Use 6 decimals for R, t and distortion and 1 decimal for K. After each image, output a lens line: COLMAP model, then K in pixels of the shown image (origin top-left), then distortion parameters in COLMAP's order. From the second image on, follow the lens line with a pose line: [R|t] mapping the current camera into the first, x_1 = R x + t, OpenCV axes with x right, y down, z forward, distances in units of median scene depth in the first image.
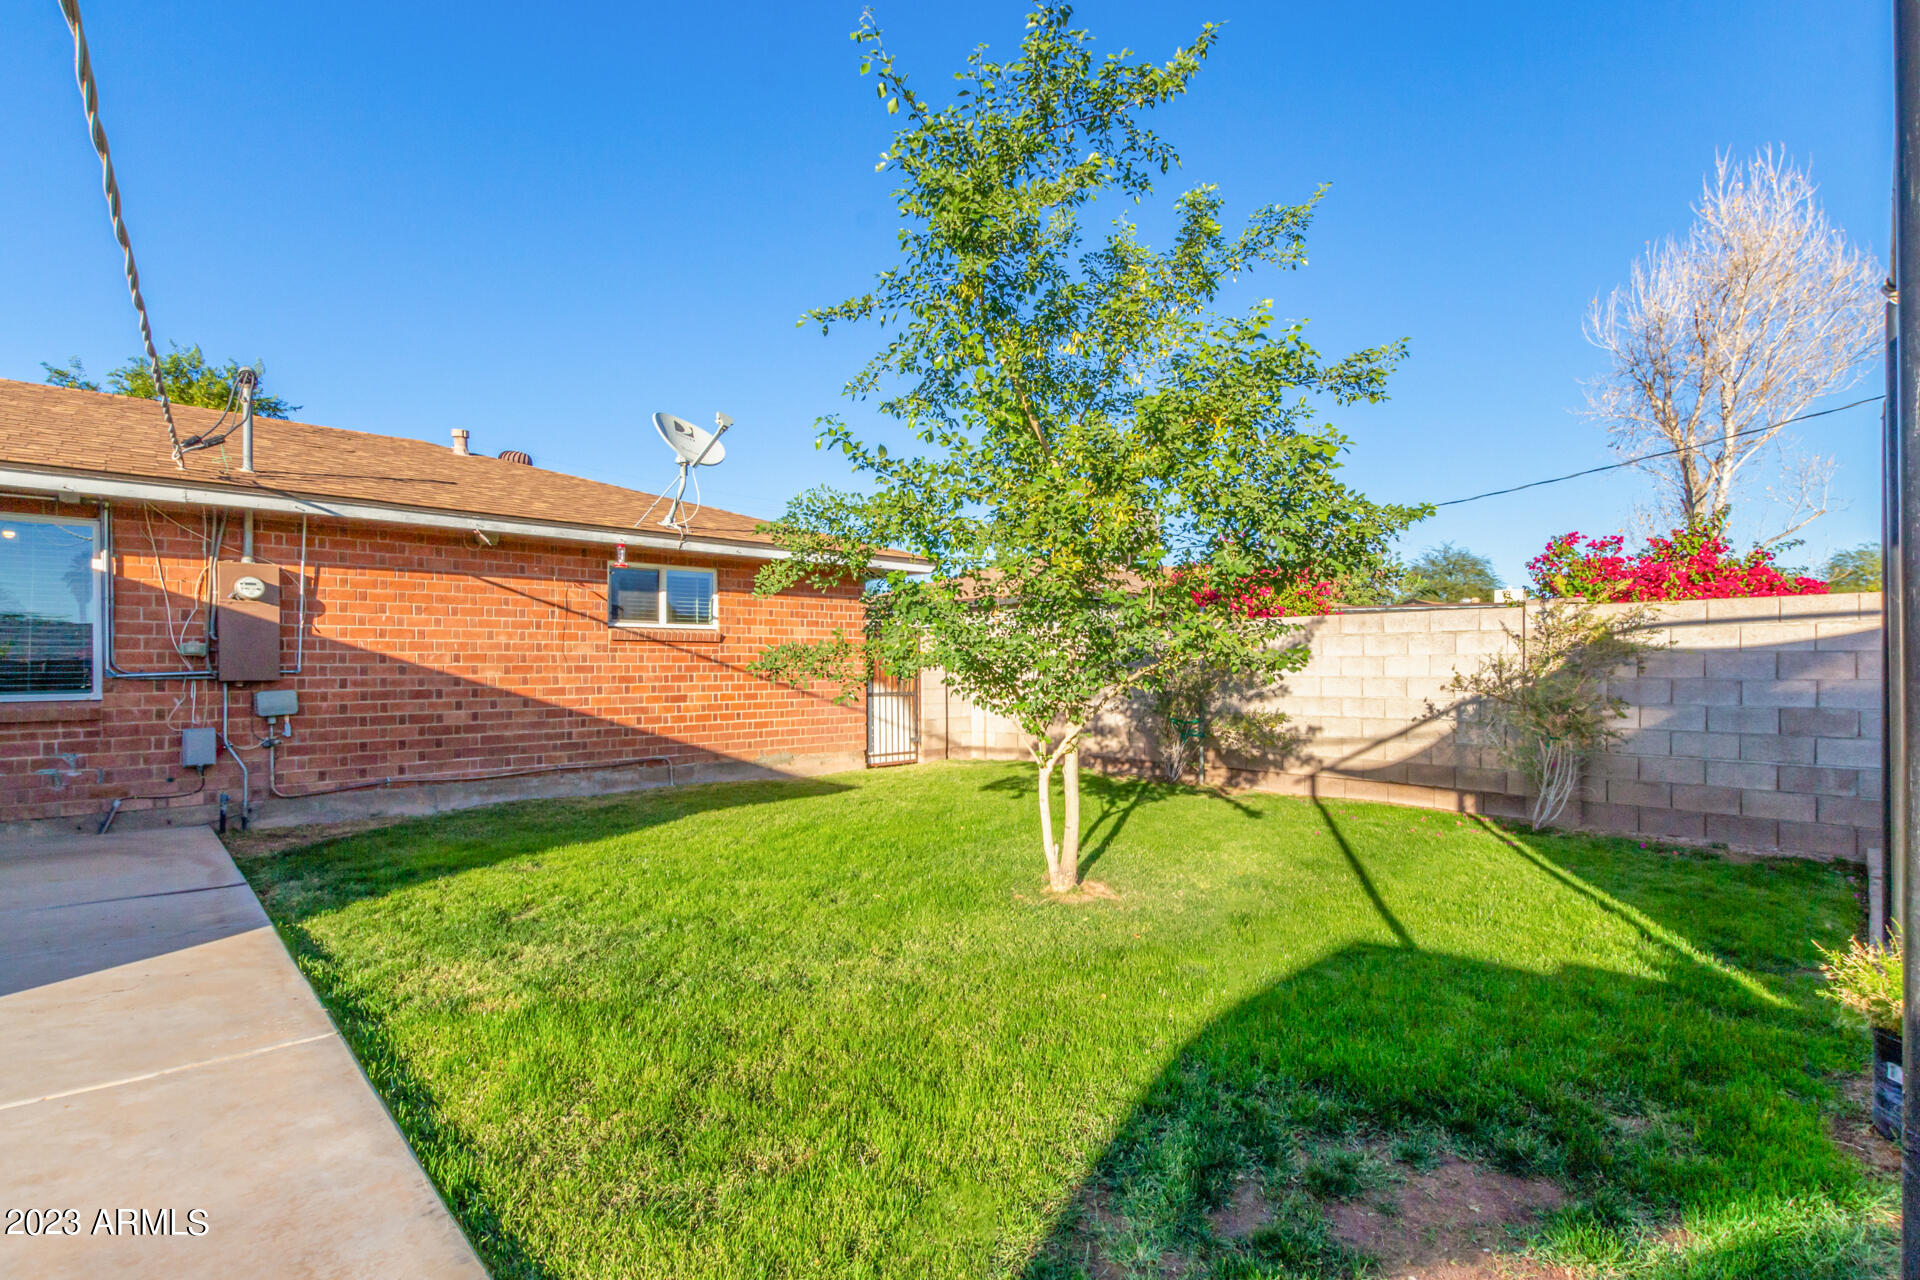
lens RADIAL K [[916.6, 0, 970.0], [0, 916.6, 644.5], [0, 0, 1]] dist [0.001562, -0.001732]
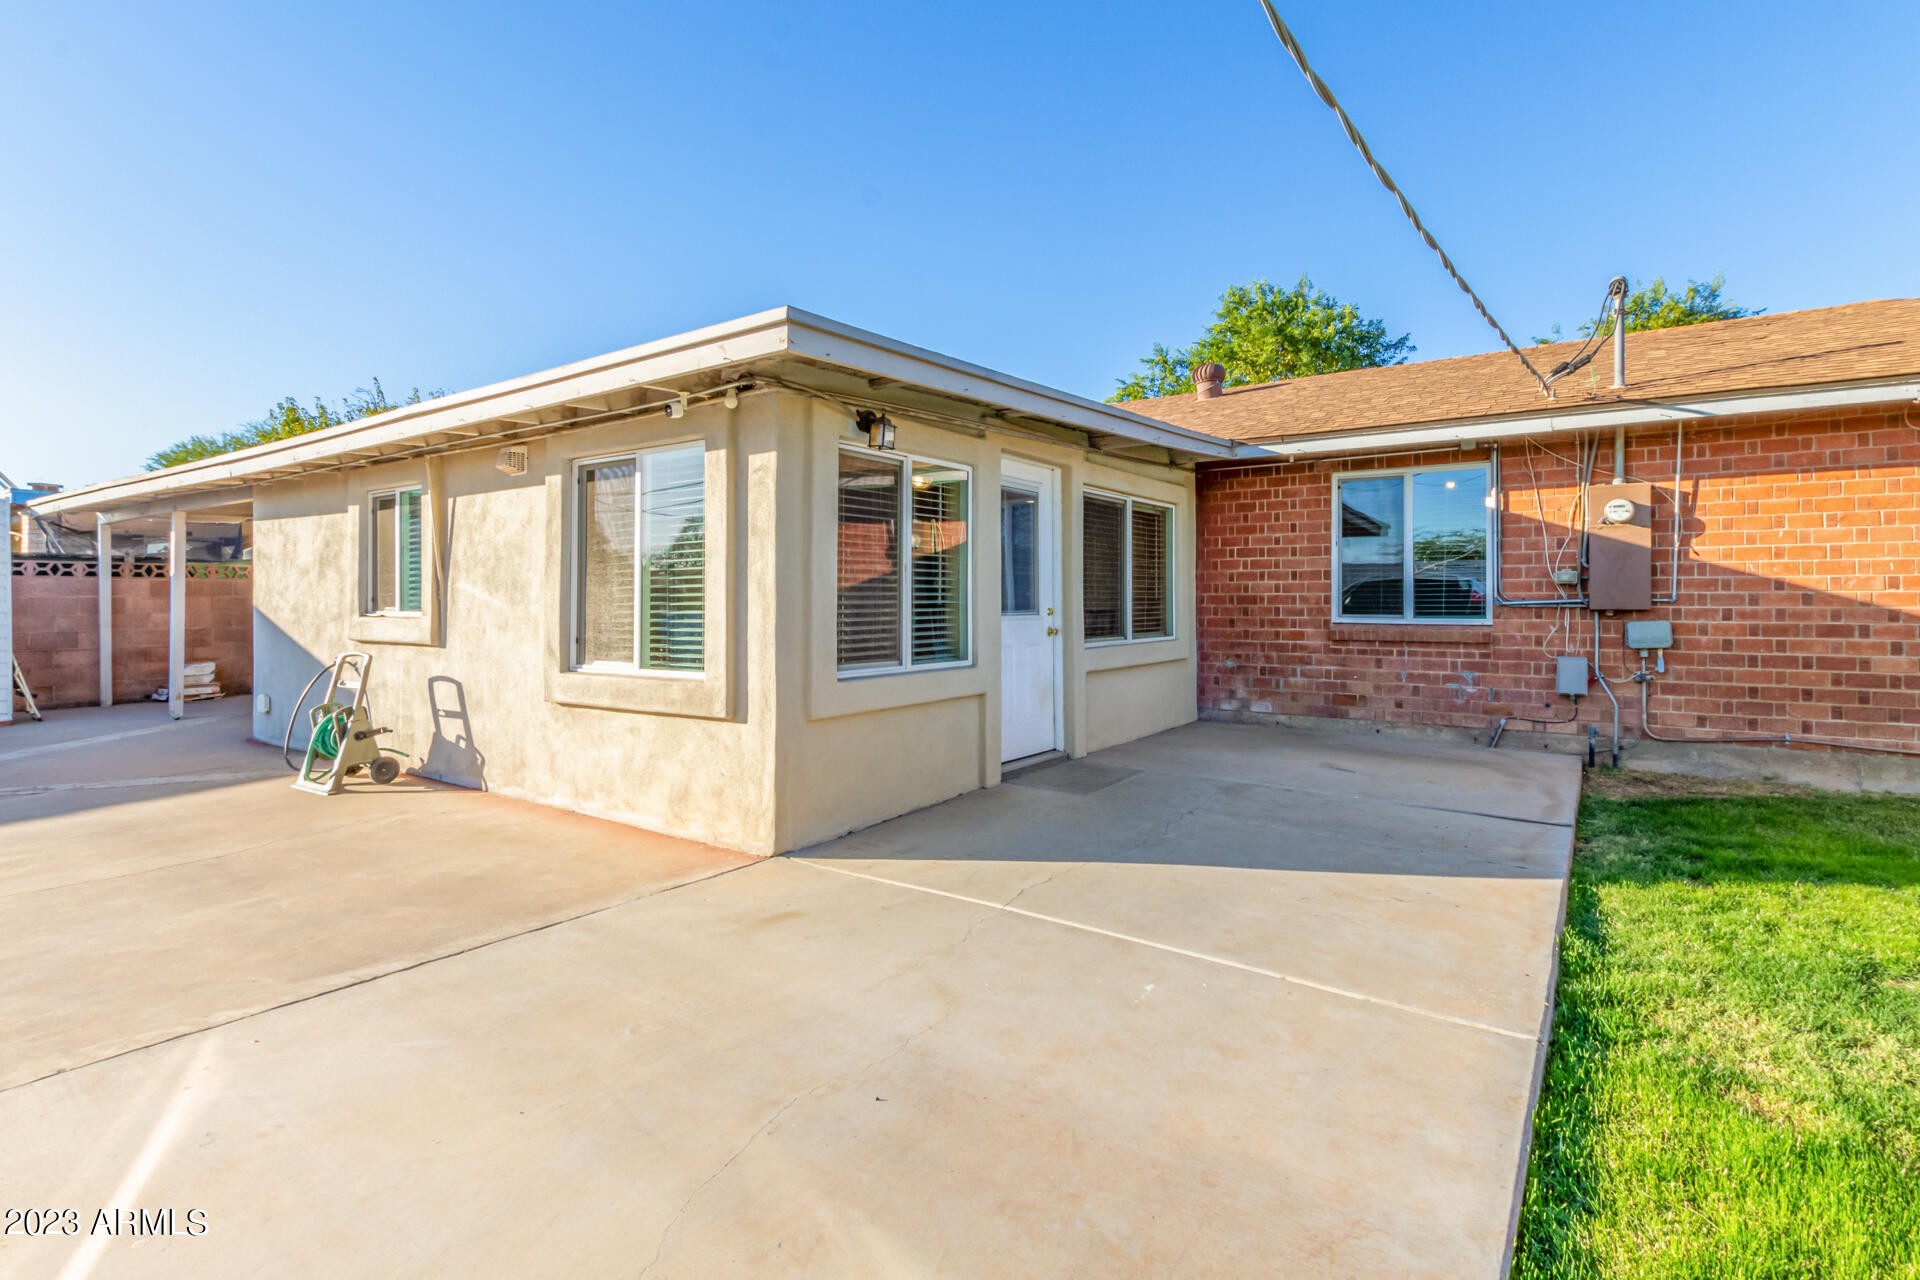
lens RADIAL K [[916.6, 0, 990.7], [0, 916.6, 599.8], [0, 0, 1]] dist [0.001562, -0.001732]
pose [[0.198470, 0.003957, -0.980099, 0.006126], [0.022510, 0.999710, 0.008594, 0.007170], [0.979848, -0.023768, 0.198323, 0.190362]]
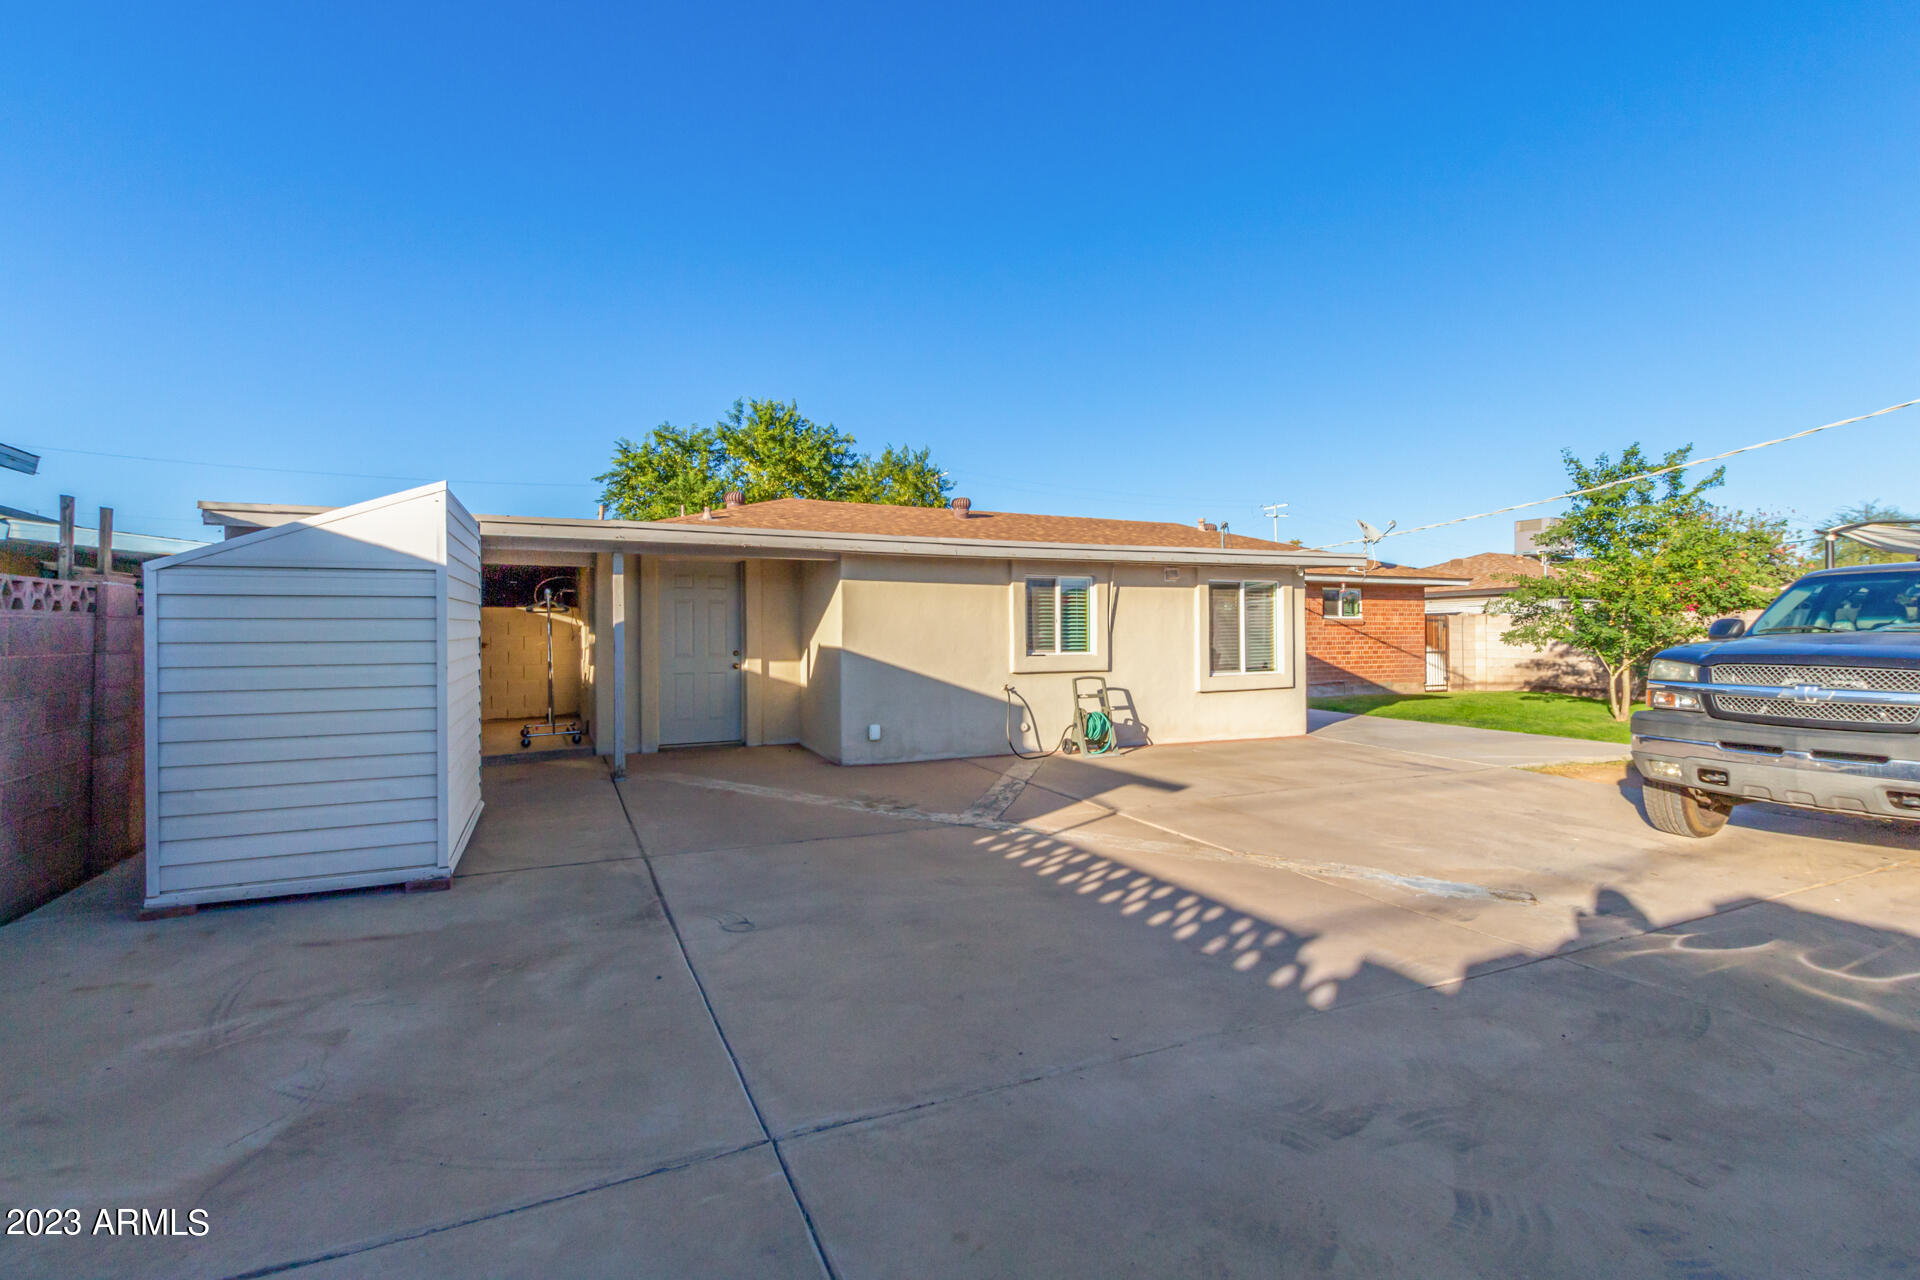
lens RADIAL K [[916.6, 0, 953.8], [0, 916.6, 635.0], [0, 0, 1]] dist [0.001562, -0.001732]
pose [[0.949756, -0.001771, -0.312986, -0.469941], [0.010933, 0.999561, 0.027521, -0.042736], [0.312800, -0.029560, 0.949359, -1.115116]]
